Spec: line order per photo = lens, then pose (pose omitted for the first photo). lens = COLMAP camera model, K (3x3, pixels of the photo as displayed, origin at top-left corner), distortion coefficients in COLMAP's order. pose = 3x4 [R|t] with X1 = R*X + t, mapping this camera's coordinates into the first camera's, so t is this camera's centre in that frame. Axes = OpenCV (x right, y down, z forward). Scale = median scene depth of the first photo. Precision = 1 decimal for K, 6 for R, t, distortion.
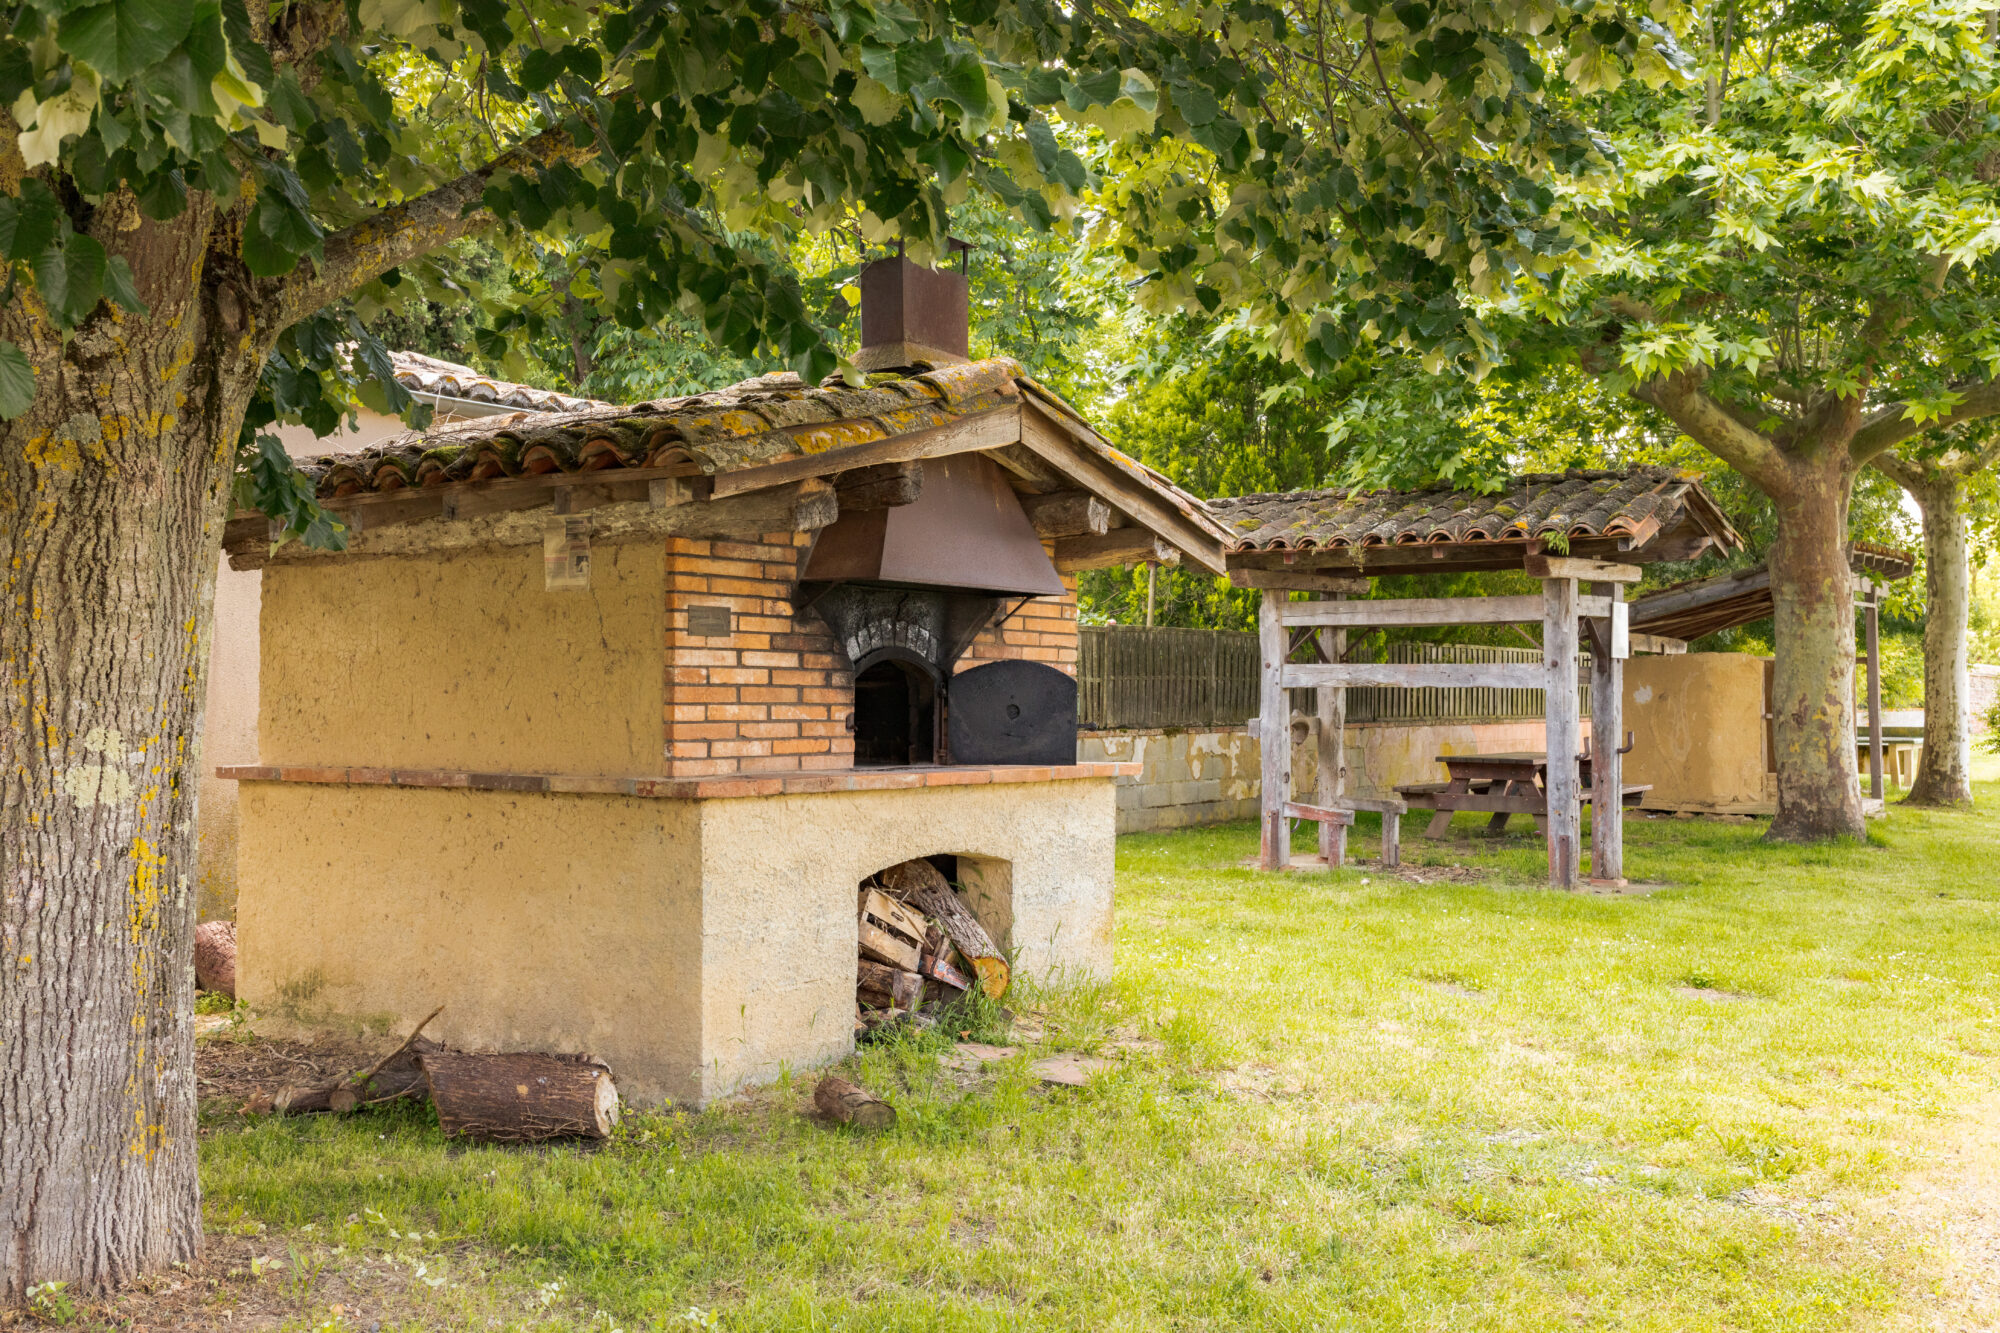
lens RADIAL K [[1884.0, 0, 1004.6], [0, 1884.0, 664.0], [0, 0, 1]] dist [-0.003266, 0.000000]
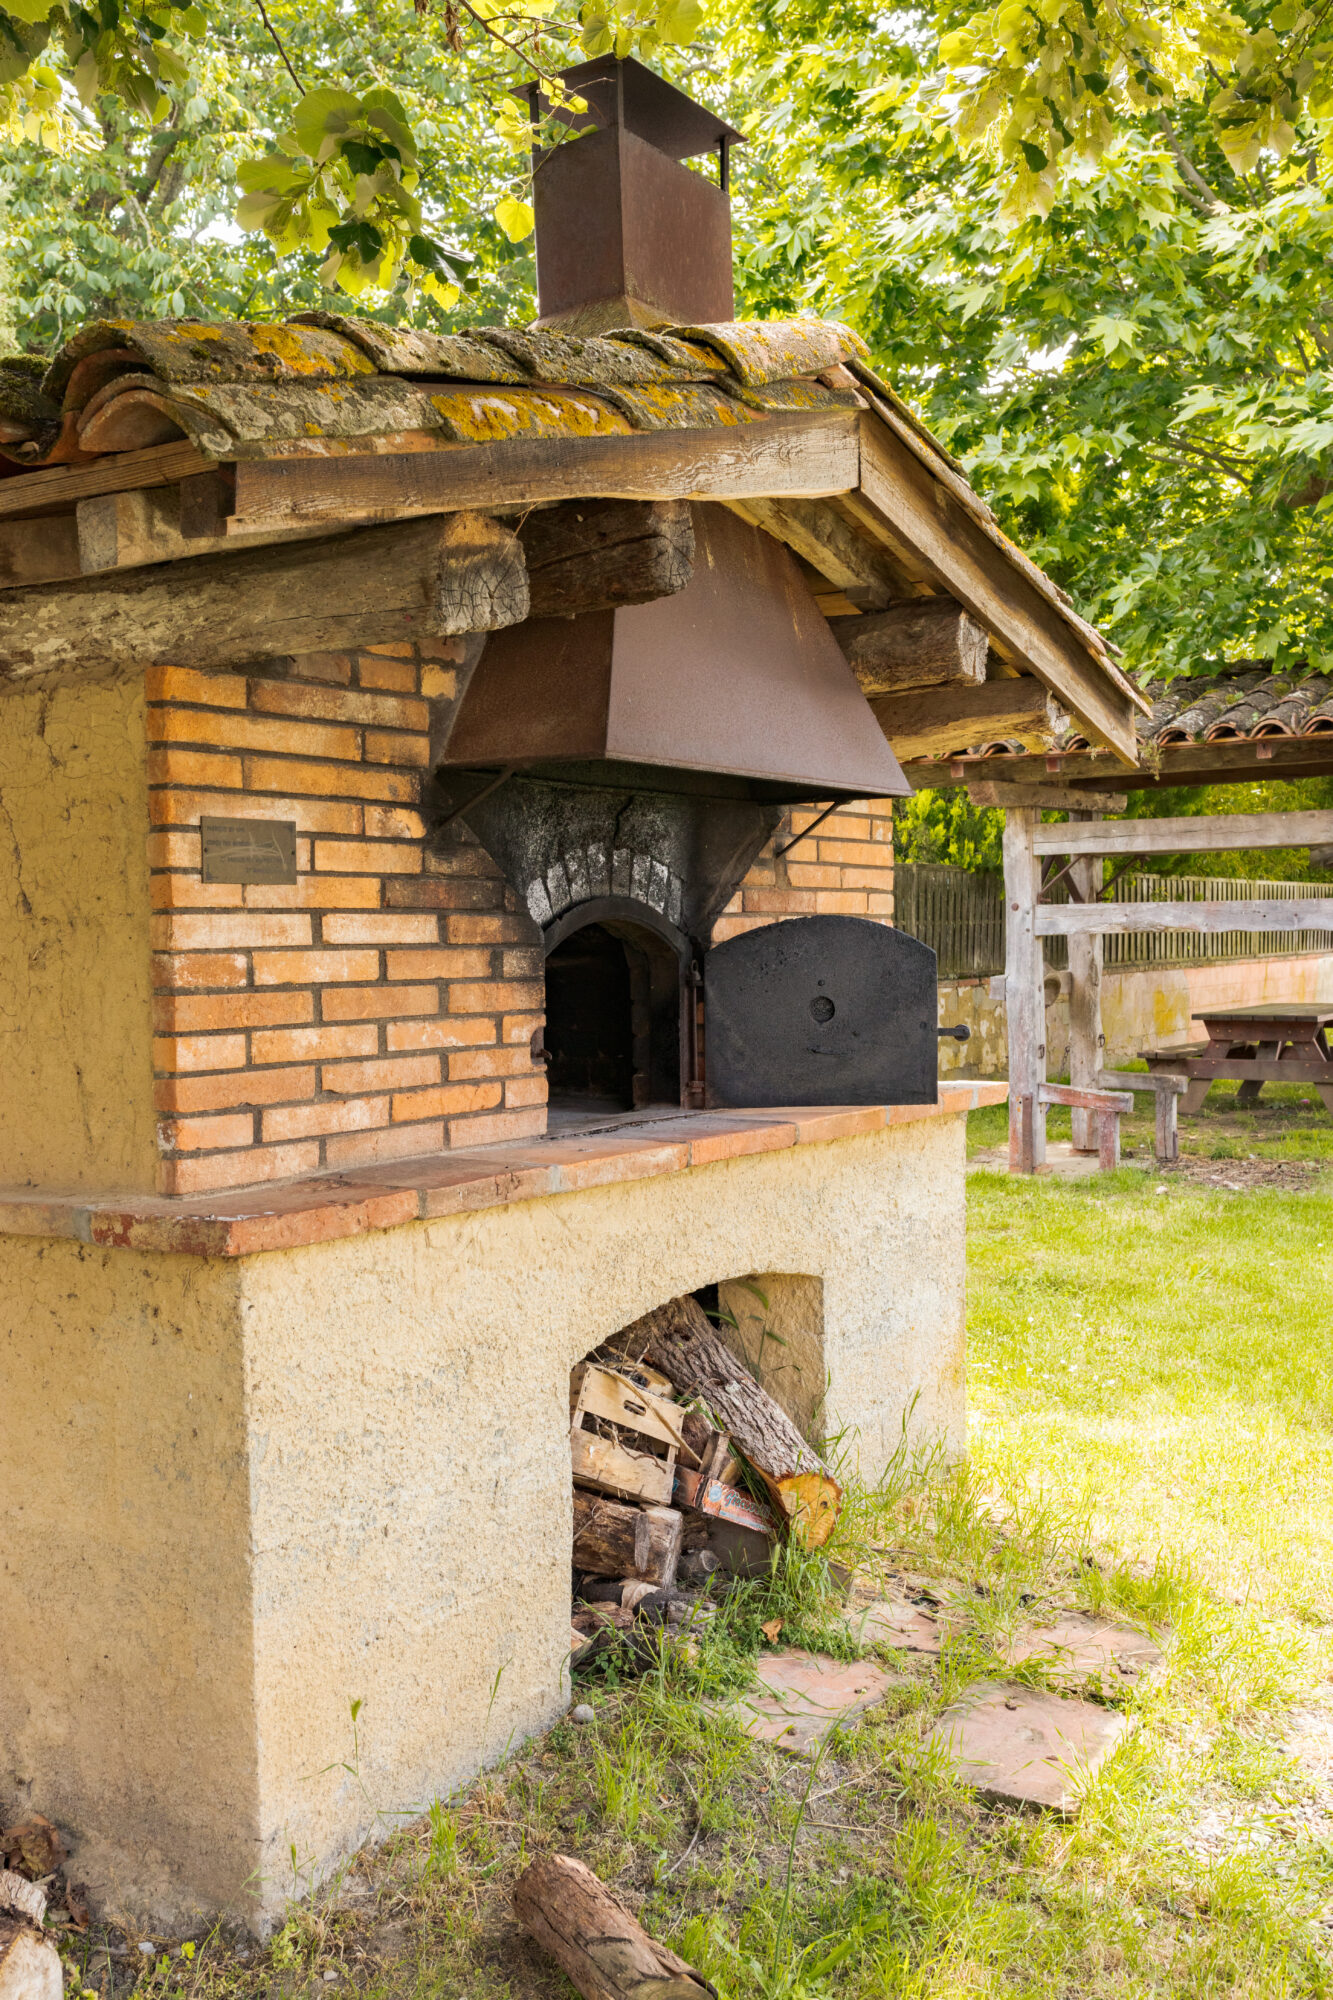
lens RADIAL K [[1884.0, 0, 669.3], [0, 1884.0, 997.0], [0, 0, 1]] dist [-0.003266, 0.000000]
pose [[0.998998, -0.022697, 0.038570, -0.067669], [0.020781, 0.998564, 0.049383, -0.007189], [-0.039636, -0.048532, 0.998035, 0.498413]]
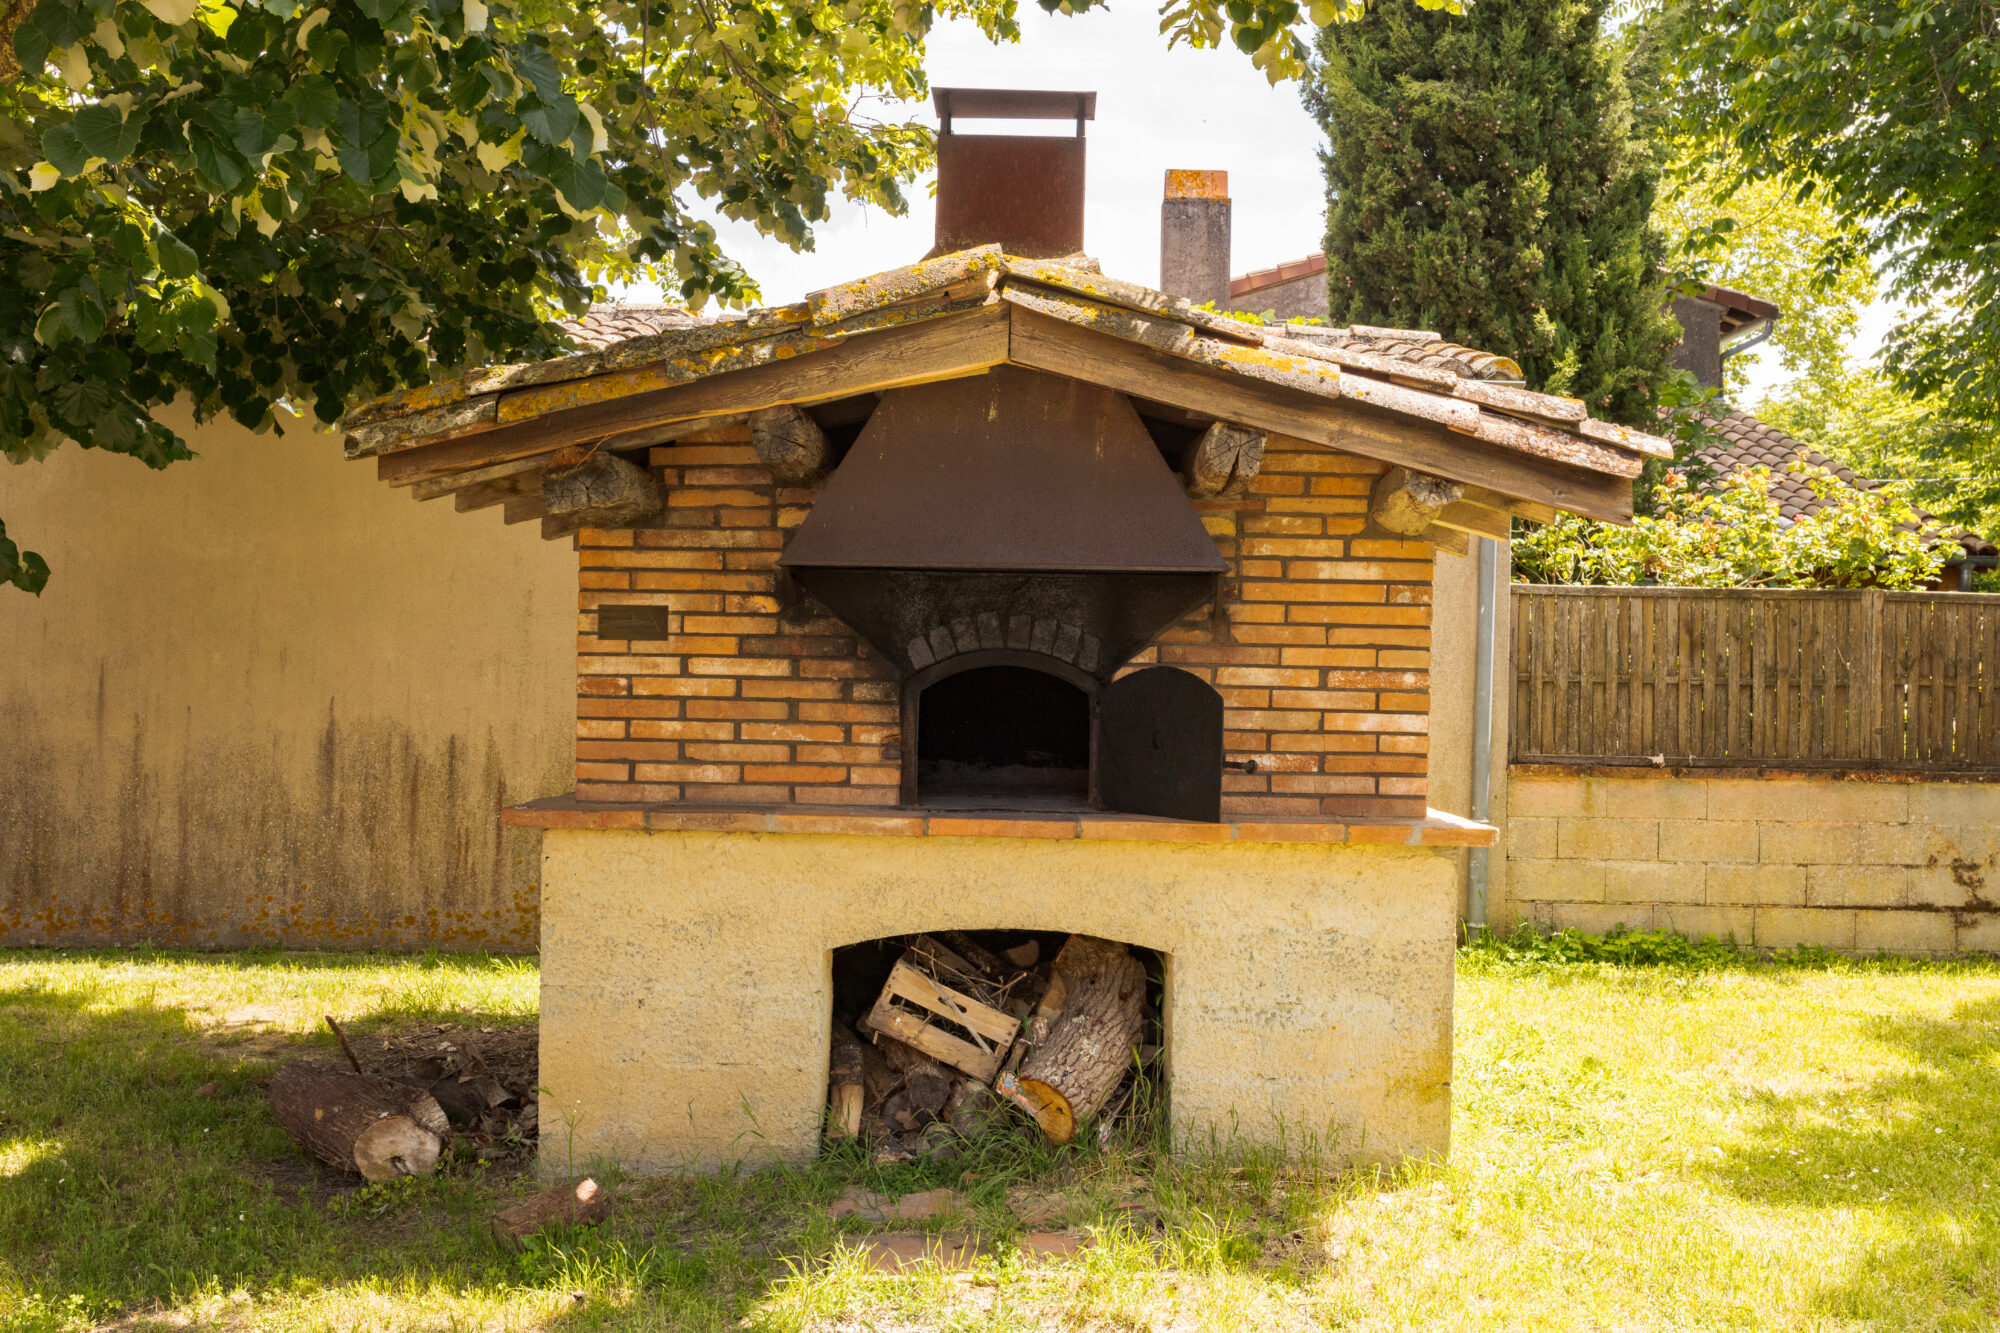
lens RADIAL K [[1884.0, 0, 1008.8], [0, 1884.0, 675.7], [0, 0, 1]] dist [-0.003266, 0.000000]
pose [[0.566327, 0.005216, -0.824164, 0.607551], [0.001031, 0.999975, 0.007037, -0.004143], [0.824180, -0.004835, 0.566308, 0.613947]]
